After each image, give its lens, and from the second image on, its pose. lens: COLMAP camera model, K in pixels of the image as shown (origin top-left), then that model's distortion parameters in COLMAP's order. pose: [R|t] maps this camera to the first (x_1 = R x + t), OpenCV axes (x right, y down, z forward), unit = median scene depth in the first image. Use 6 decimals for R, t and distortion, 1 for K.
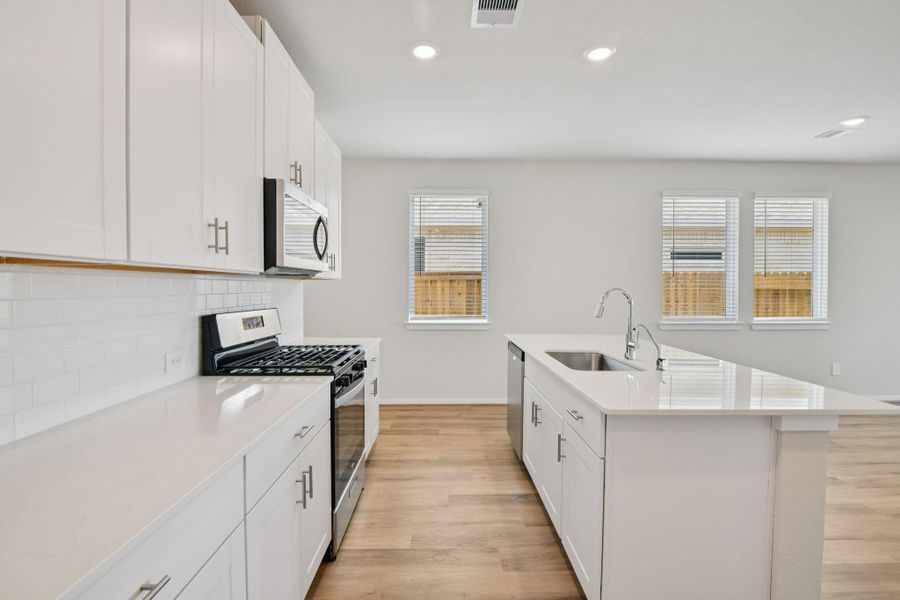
lens RADIAL K [[411.2, 0, 449.3], [0, 411.2, 293.8], [0, 0, 1]] dist [-0.010883, -0.002551]
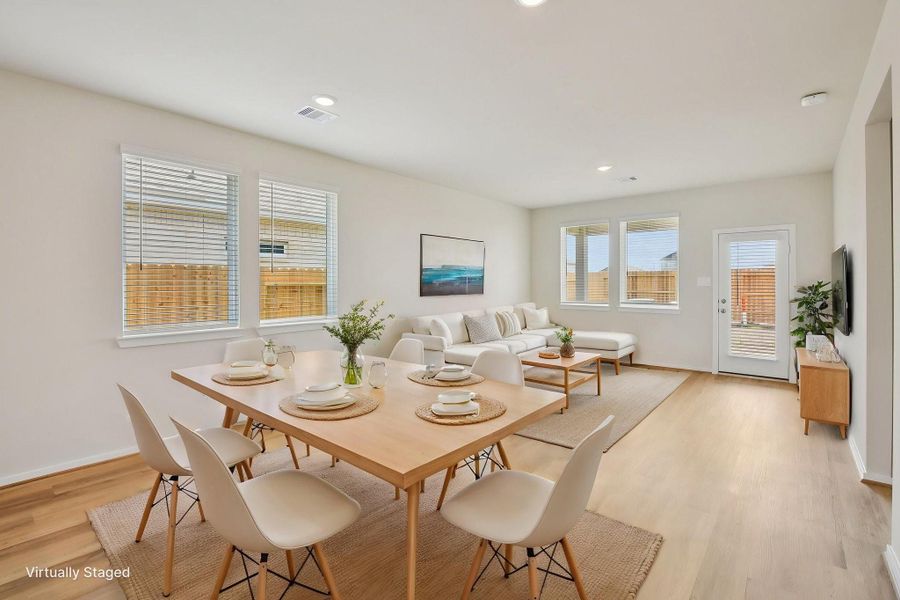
lens RADIAL K [[413.0, 0, 446.2], [0, 413.0, 284.9], [0, 0, 1]] dist [-0.006022, -0.005615]
pose [[0.666162, -0.004844, 0.745791, 0.374817], [0.012964, 0.999903, -0.005086, -0.007036], [-0.745694, 0.013057, 0.666160, 0.147526]]
